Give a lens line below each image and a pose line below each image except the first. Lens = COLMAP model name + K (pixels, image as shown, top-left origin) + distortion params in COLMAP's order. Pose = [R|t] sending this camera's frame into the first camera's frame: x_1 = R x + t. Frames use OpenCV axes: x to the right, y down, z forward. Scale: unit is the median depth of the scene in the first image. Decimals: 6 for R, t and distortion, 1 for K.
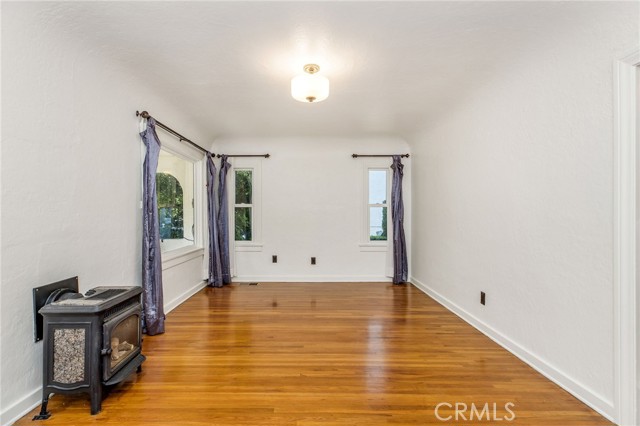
lens RADIAL K [[292.1, 0, 317.3], [0, 292.1, 212.6], [0, 0, 1]] dist [-0.000747, 0.000011]
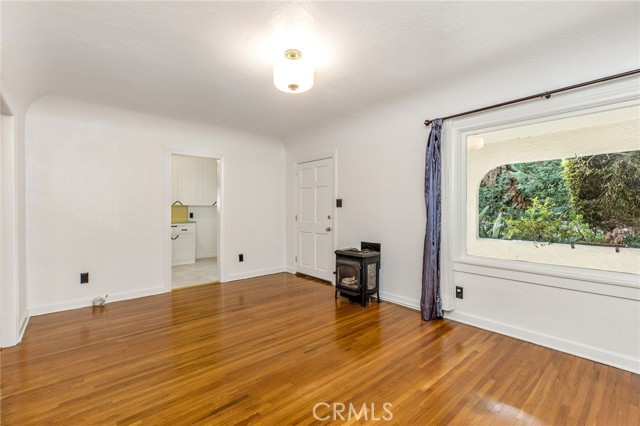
lens RADIAL K [[292.1, 0, 322.0], [0, 292.1, 209.9], [0, 0, 1]] dist [-0.000747, 0.000011]
pose [[-0.769429, -0.003237, -0.638725, 0.592439], [-0.001837, 0.999994, -0.002854, 0.007439], [0.638730, -0.001022, -0.769430, 2.059370]]
